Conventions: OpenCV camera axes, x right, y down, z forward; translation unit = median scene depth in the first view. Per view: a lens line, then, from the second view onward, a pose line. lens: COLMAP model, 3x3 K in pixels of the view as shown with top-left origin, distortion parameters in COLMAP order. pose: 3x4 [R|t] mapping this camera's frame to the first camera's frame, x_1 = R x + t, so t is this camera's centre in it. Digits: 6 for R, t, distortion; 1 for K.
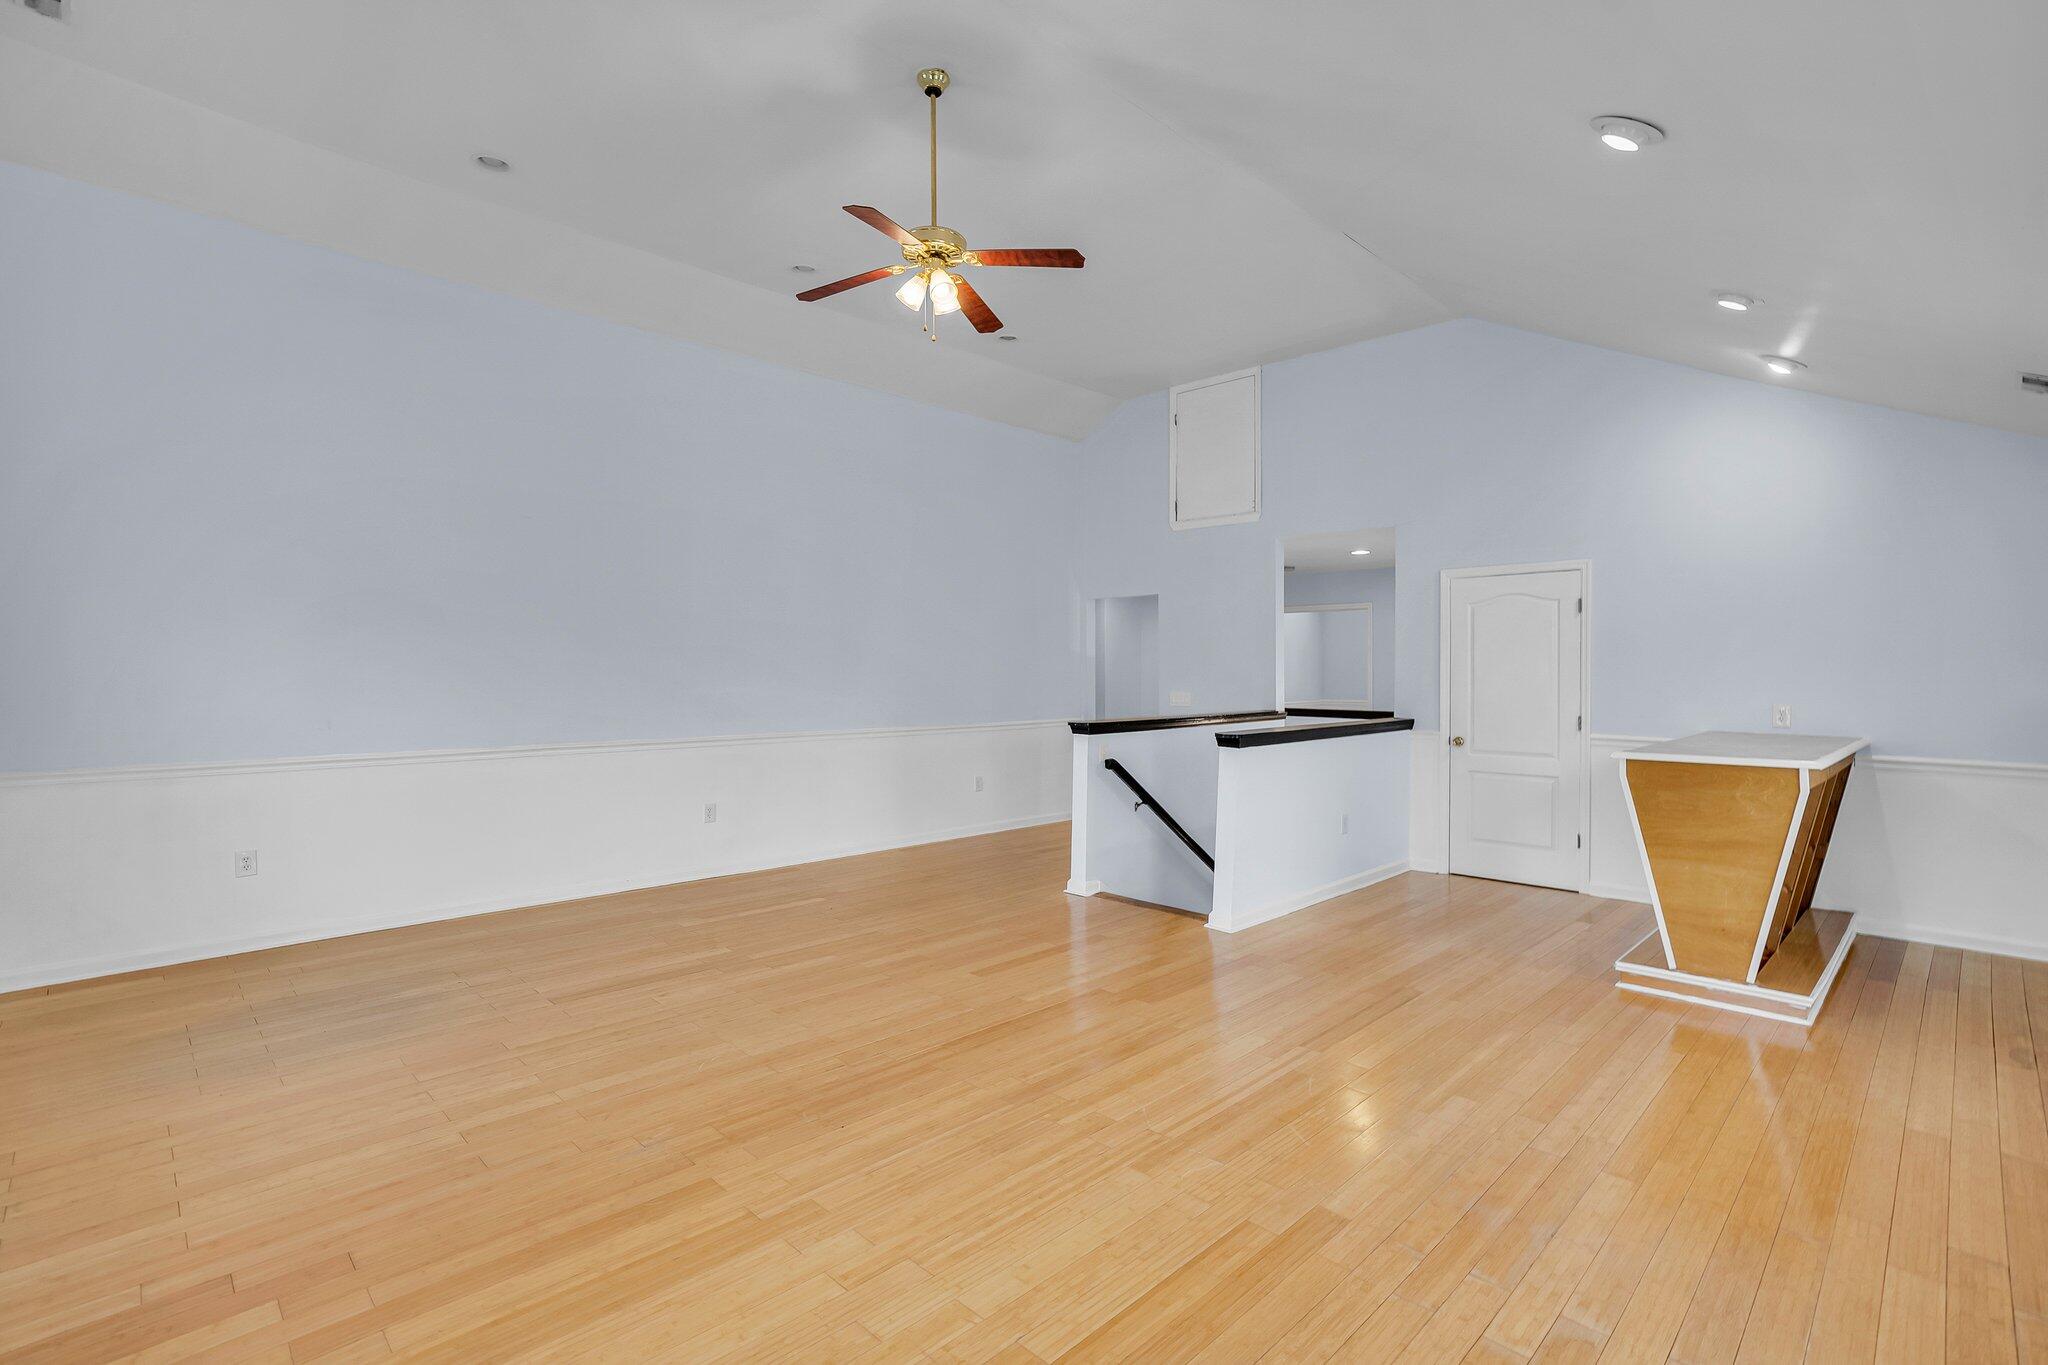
lens RADIAL K [[950.6, 0, 1025.7], [0, 950.6, 670.4], [0, 0, 1]] dist [-0.023786, 0.018177]
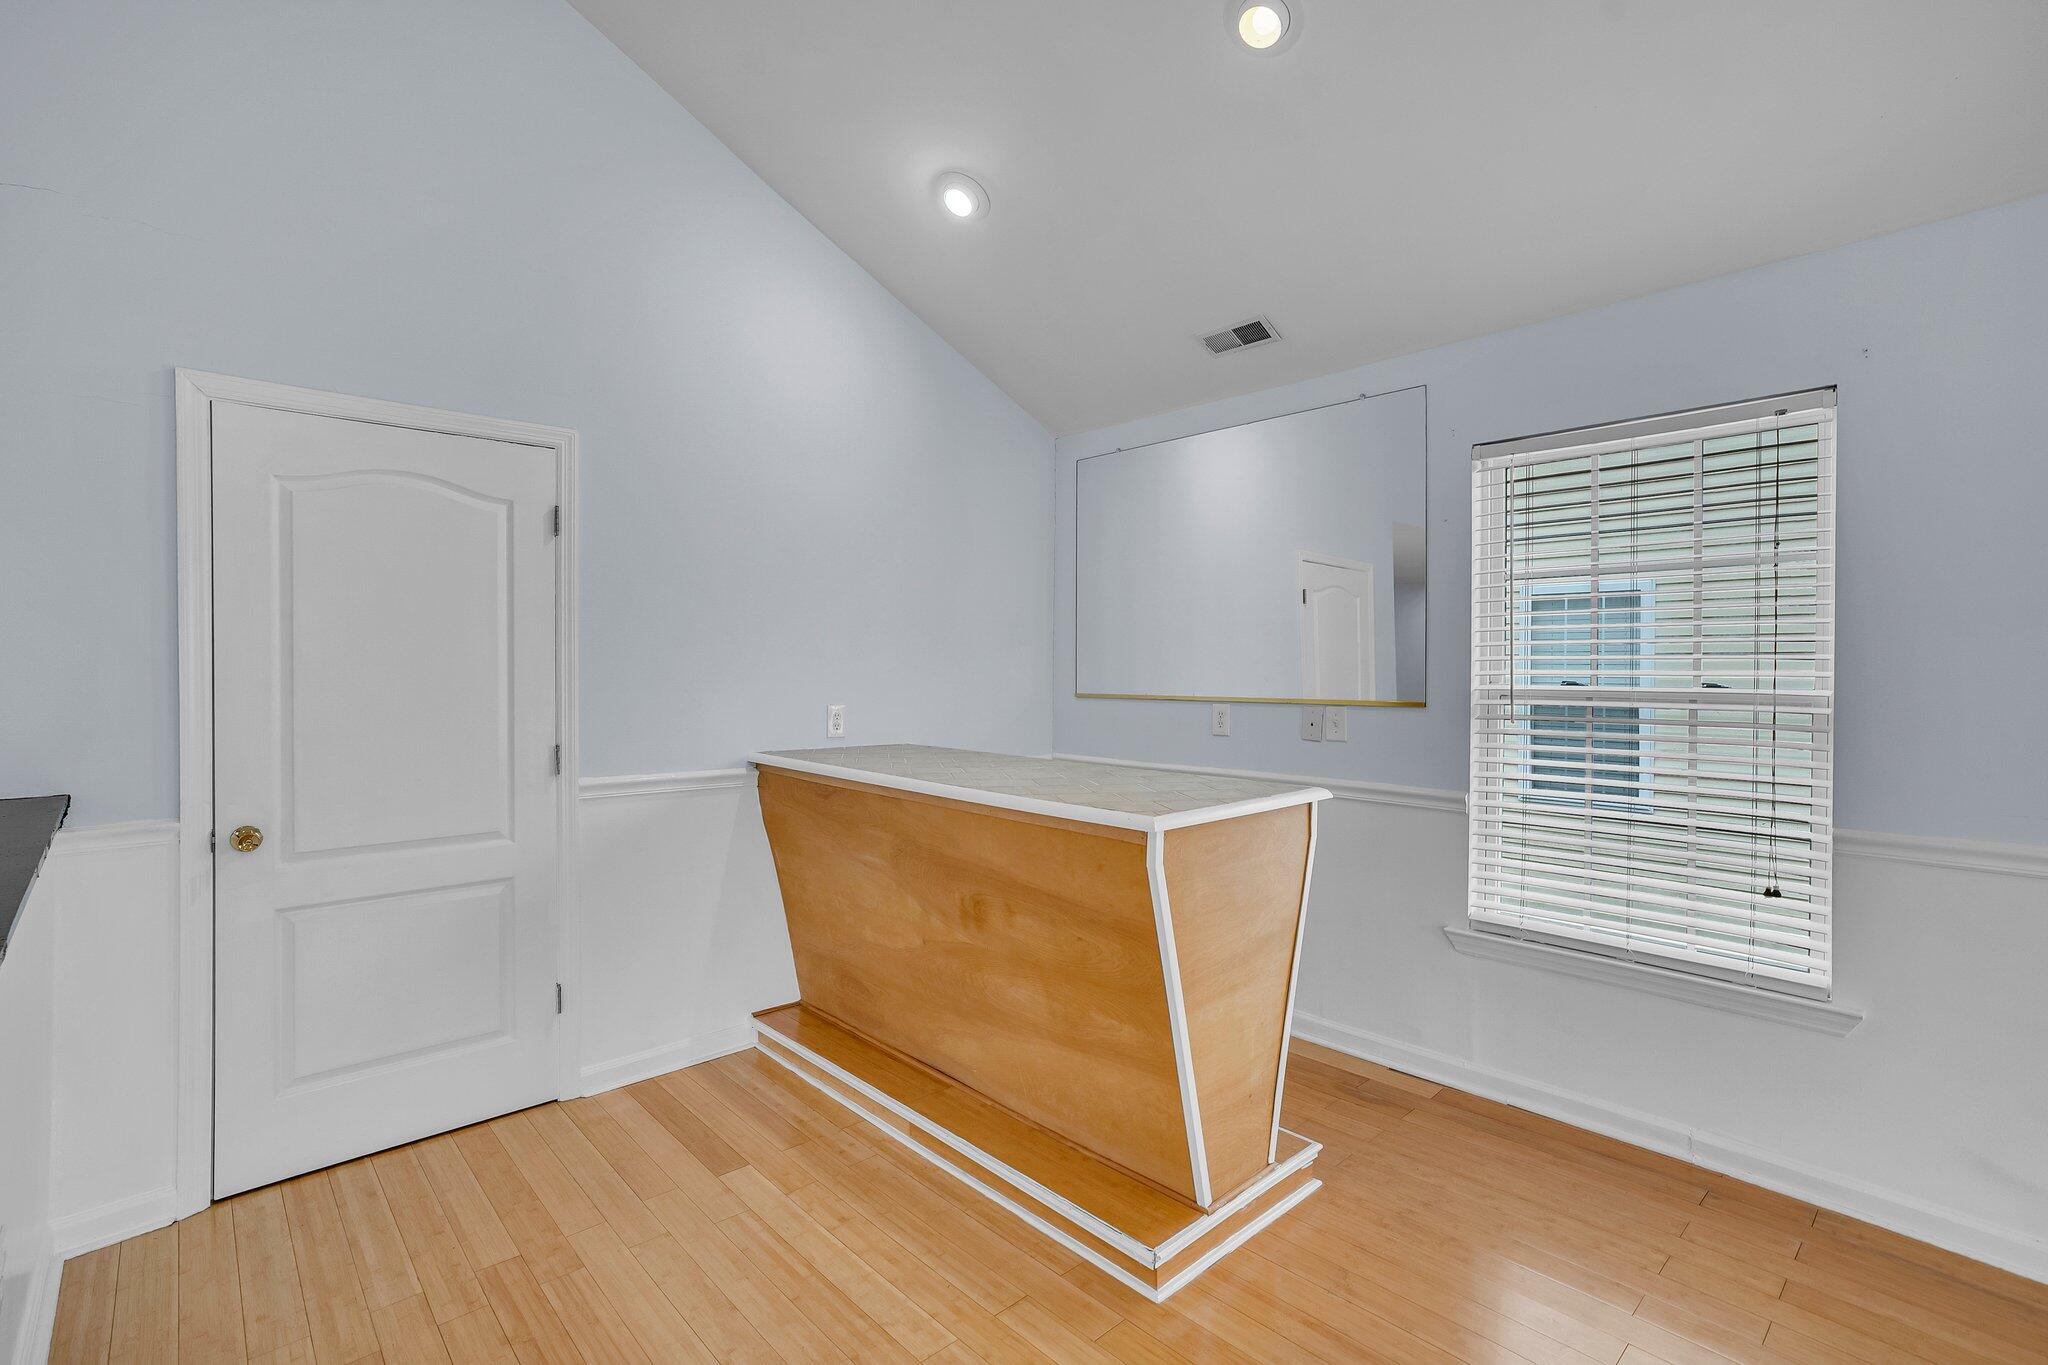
lens RADIAL K [[950.6, 0, 1025.7], [0, 950.6, 670.4], [0, 0, 1]] dist [-0.023786, 0.018177]
pose [[0.036869, -0.008947, 0.999280, 0.100574], [0.001104, 0.999960, 0.008913, 0.005216], [-0.999320, 0.000774, 0.036877, 0.724306]]
